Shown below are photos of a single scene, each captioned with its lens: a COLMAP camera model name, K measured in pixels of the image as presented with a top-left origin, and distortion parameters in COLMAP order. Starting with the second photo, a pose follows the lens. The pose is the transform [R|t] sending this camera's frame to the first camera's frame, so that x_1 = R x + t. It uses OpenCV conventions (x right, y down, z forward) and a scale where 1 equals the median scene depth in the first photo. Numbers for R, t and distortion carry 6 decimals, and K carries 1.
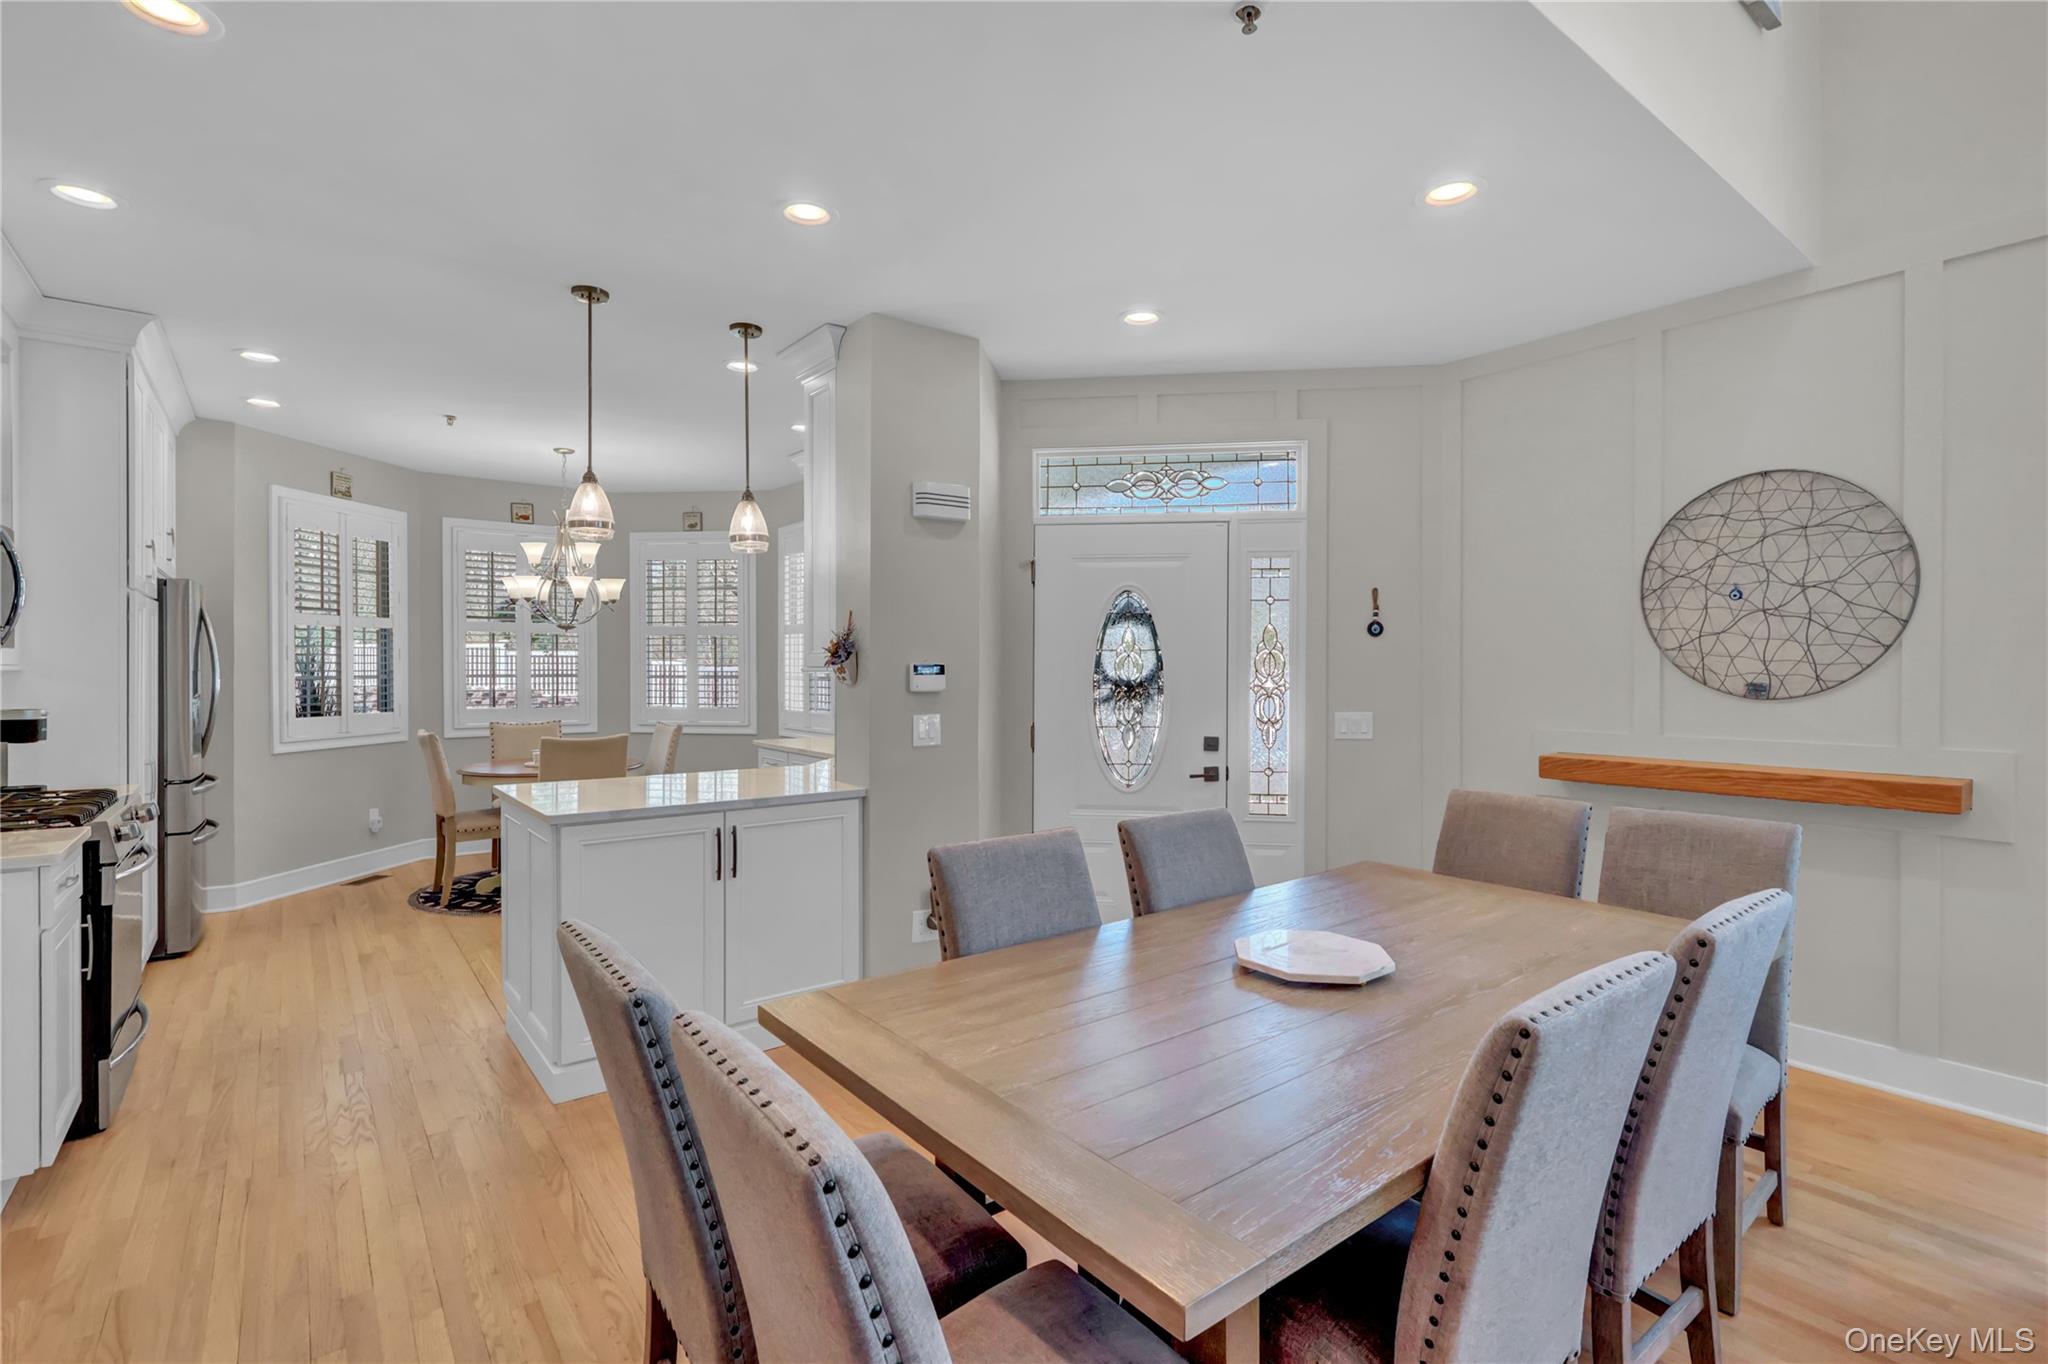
lens RADIAL K [[956.2, 0, 1025.2], [0, 956.2, 676.5], [0, 0, 1]] dist [-0.000278, 0.002569]
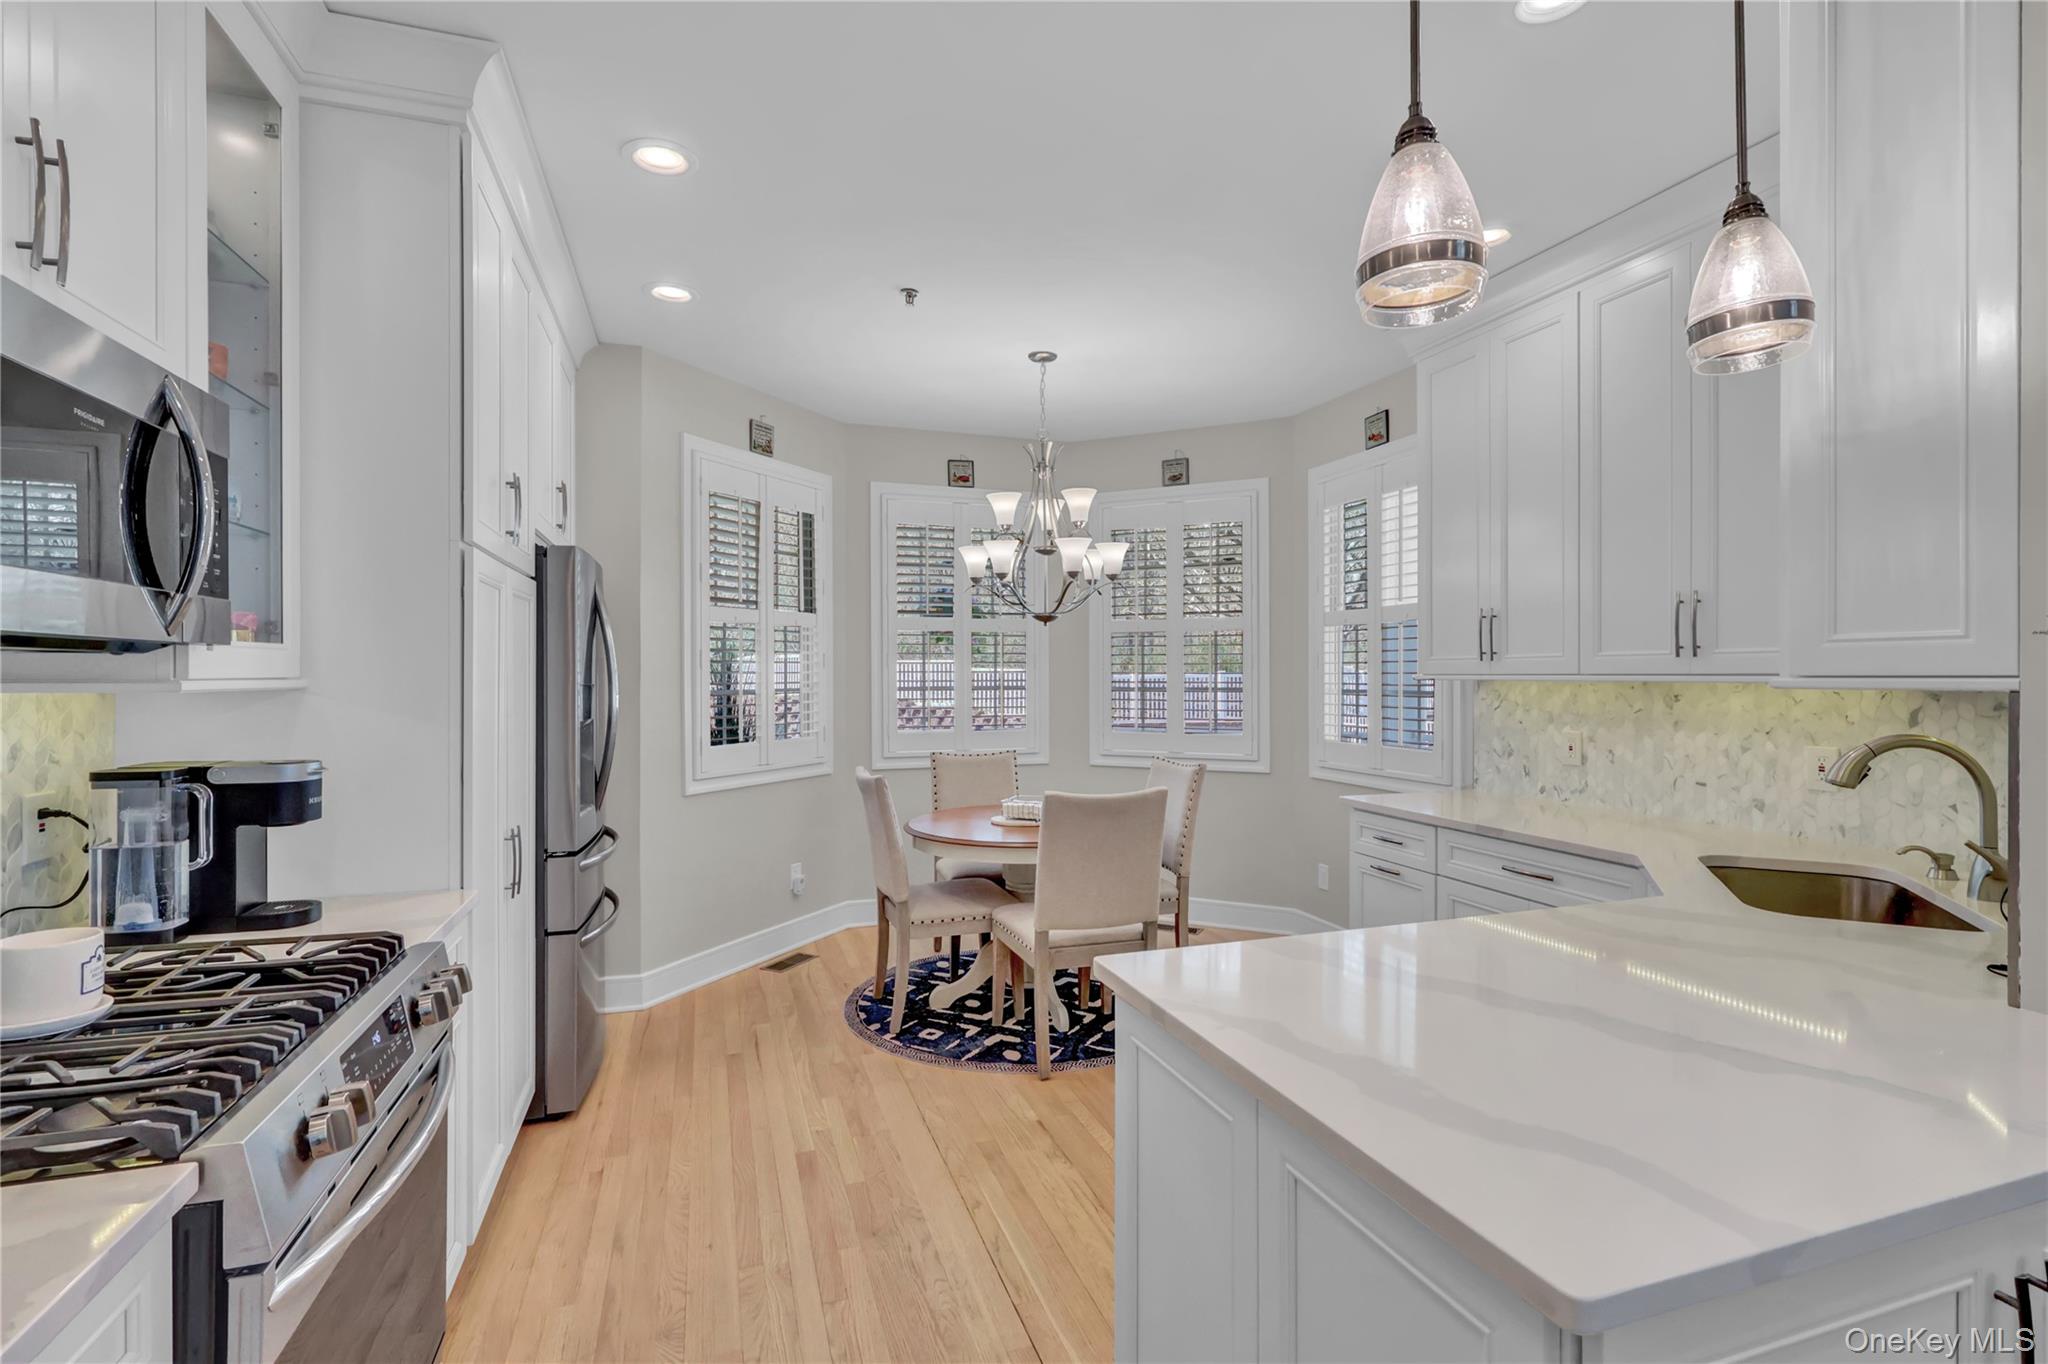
lens RADIAL K [[956.2, 0, 1026.7], [0, 956.2, 677.6], [0, 0, 1]] dist [-0.000278, 0.002569]
pose [[0.945235, -0.003863, -0.326367, -0.310376], [0.001537, 0.999972, -0.007386, -0.005115], [0.326387, 0.006480, 0.945214, 0.408046]]
